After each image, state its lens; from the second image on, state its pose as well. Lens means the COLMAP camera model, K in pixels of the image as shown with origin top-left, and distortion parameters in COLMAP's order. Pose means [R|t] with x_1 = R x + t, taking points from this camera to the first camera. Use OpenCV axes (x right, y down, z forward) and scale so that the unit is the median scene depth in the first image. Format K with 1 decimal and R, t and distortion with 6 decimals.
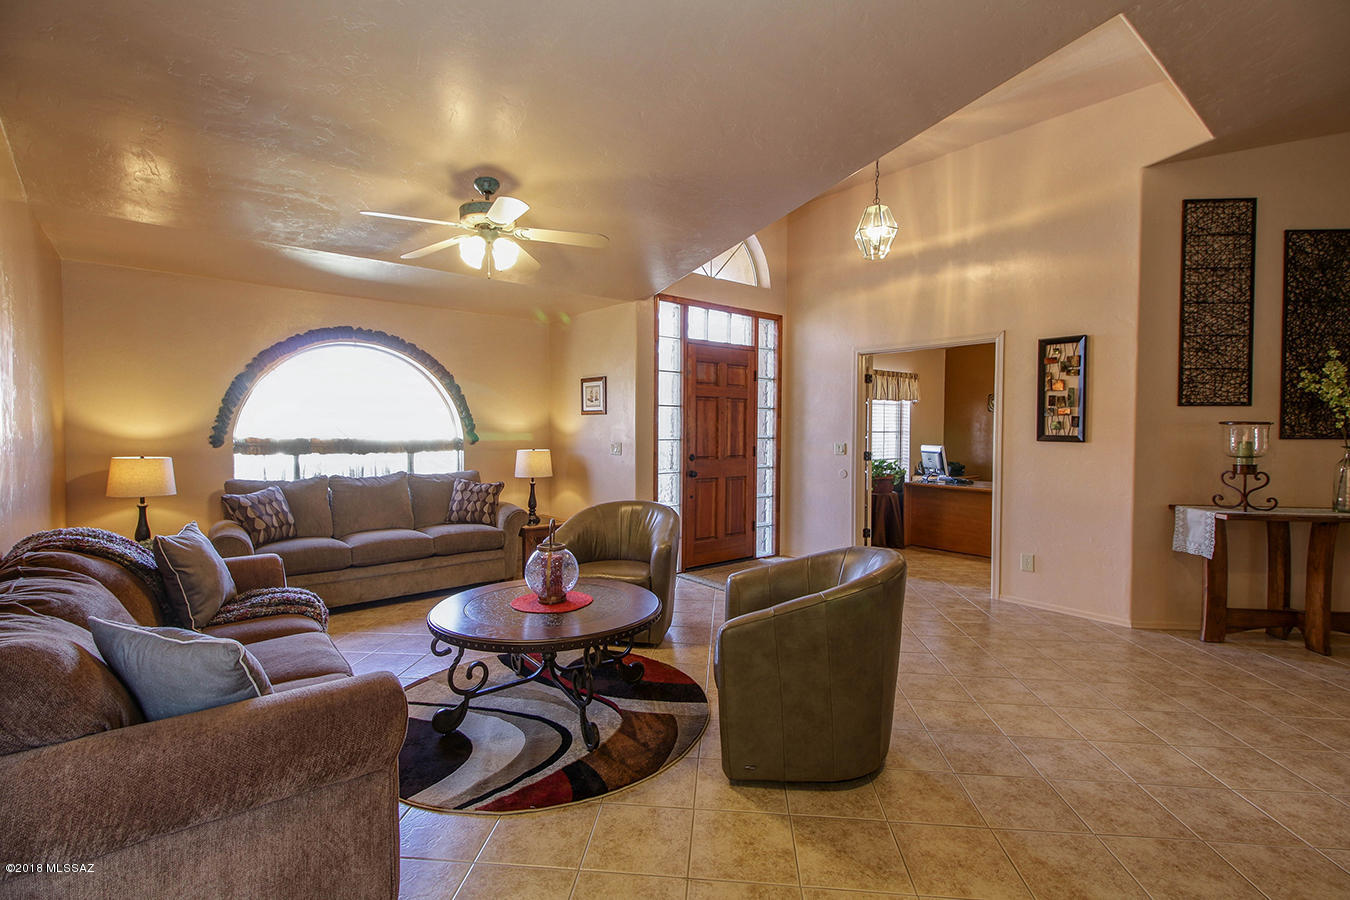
lens RADIAL K [[619.9, 0, 672.7], [0, 619.9, 445.3], [0, 0, 1]] dist [0.027312, -0.013553]
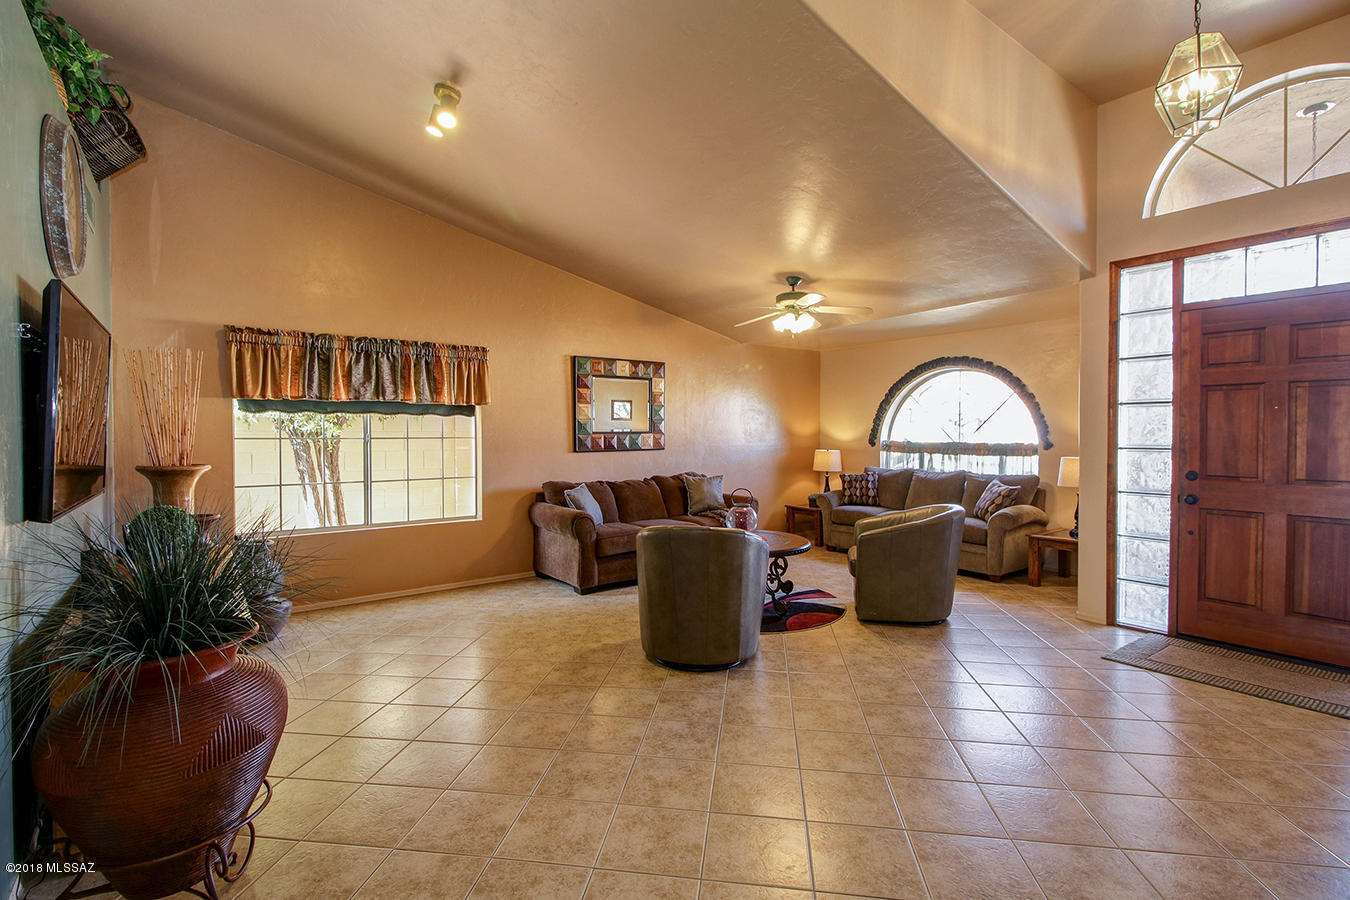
lens RADIAL K [[619.9, 0, 672.7], [0, 619.9, 445.3], [0, 0, 1]] dist [0.027312, -0.013553]
pose [[-0.044733, 0.015439, -0.998880, 0.781277], [-0.021691, 0.999630, 0.016422, -0.013658], [0.998763, 0.022401, -0.044382, 0.465223]]
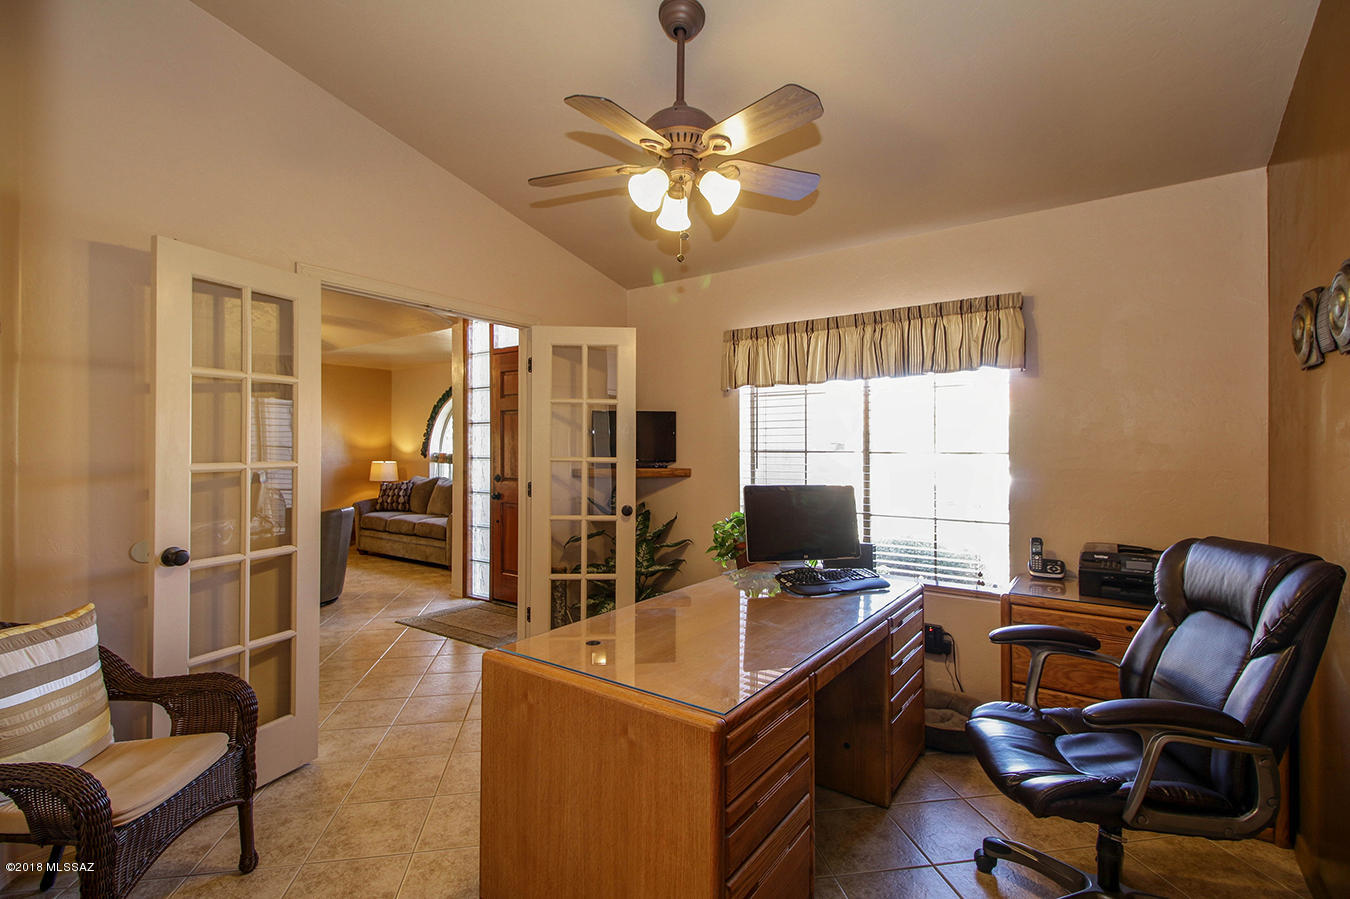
lens RADIAL K [[628.3, 0, 678.6], [0, 628.3, 444.8], [0, 0, 1]] dist [-0.000470, -0.000236]
pose [[0.256659, -0.006536, -0.966480, 1.031250], [-0.022413, 0.999668, -0.012712, -0.024686], [0.966242, 0.024925, 0.256428, 1.051955]]
